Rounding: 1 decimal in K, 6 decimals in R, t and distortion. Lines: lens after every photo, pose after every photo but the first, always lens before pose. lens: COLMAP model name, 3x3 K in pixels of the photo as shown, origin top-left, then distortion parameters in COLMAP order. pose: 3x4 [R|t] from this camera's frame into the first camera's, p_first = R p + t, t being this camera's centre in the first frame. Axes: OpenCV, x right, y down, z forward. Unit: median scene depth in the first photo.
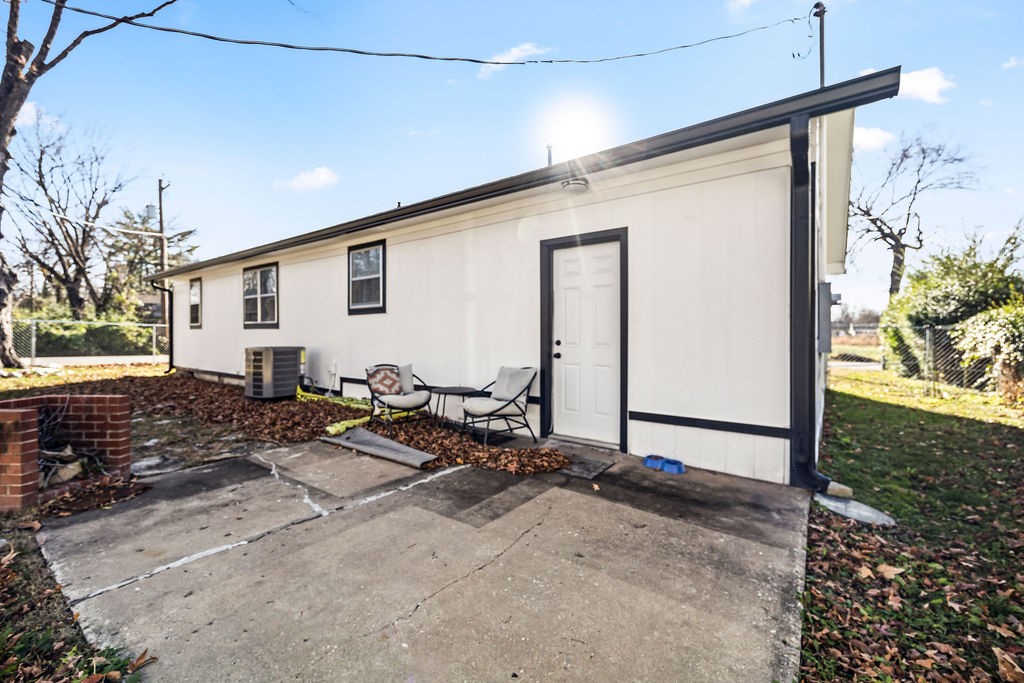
lens RADIAL K [[418.2, 0, 512.4], [0, 418.2, 338.5], [0, 0, 1]] dist [0.004212, 0.000367]
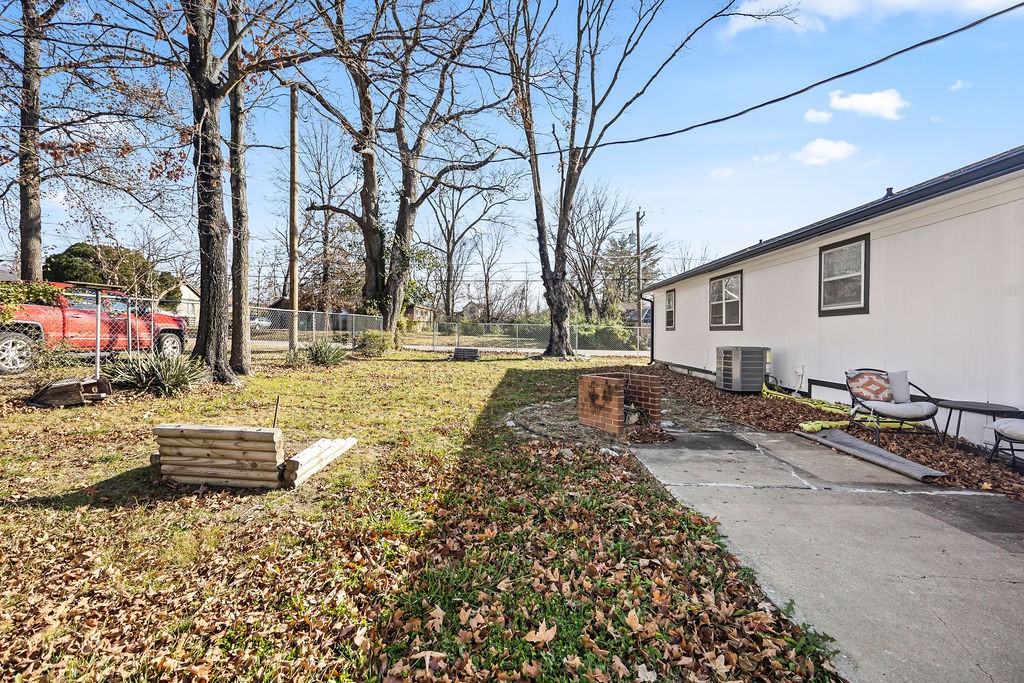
lens RADIAL K [[418.2, 0, 512.4], [0, 418.2, 338.5], [0, 0, 1]] dist [0.004212, 0.000367]
pose [[0.558738, 0.011160, -0.829269, 0.032093], [-0.010532, 0.999924, 0.006360, -0.004703], [0.829277, 0.005180, 0.558813, -0.205127]]
